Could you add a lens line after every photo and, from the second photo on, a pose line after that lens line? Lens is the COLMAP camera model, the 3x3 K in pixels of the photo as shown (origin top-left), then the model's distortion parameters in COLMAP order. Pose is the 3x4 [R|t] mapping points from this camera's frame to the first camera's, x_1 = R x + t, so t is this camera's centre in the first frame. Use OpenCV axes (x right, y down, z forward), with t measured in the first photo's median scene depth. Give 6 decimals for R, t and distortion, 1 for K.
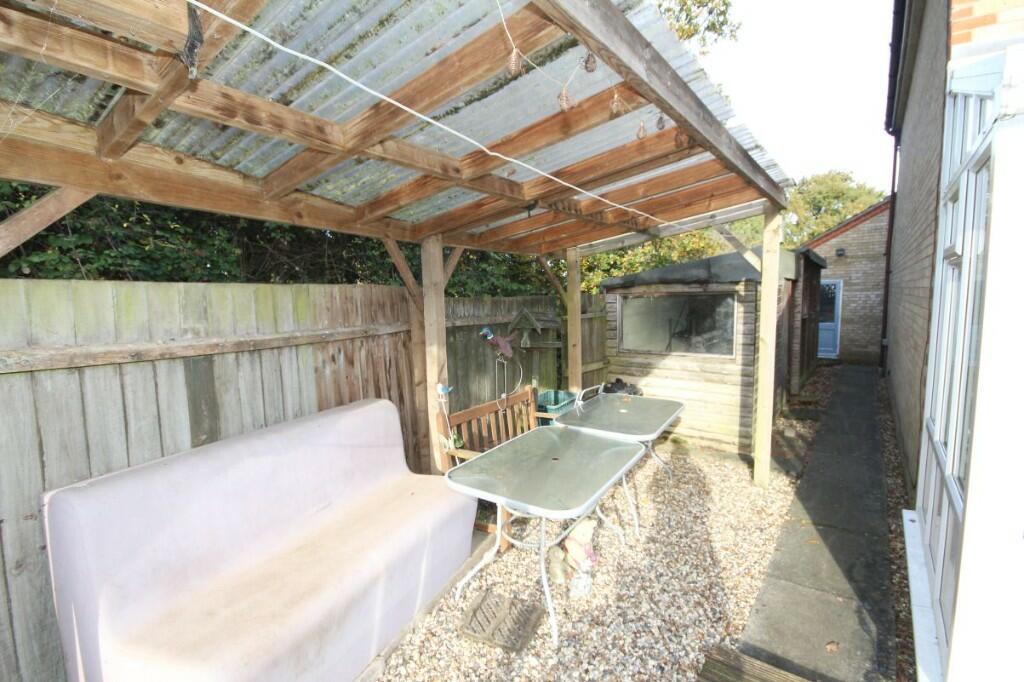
lens RADIAL K [[477.9, 0, 508.3], [0, 477.9, 345.7], [0, 0, 1]] dist [-0.000979, -0.000589]
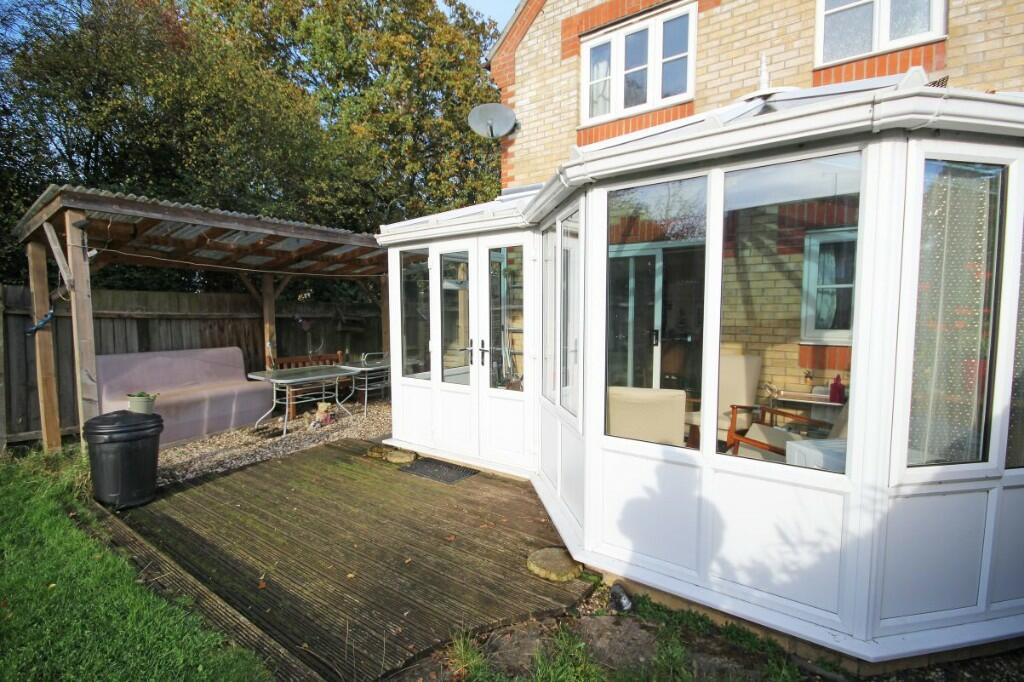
lens RADIAL K [[477.9, 0, 515.3], [0, 477.9, 343.1], [0, 0, 1]] dist [-0.000979, -0.000589]
pose [[0.999423, 0.007192, 0.033197, 1.223960], [-0.005894, 0.999220, -0.039049, 0.227250], [-0.033452, 0.038831, 0.998686, -1.572847]]
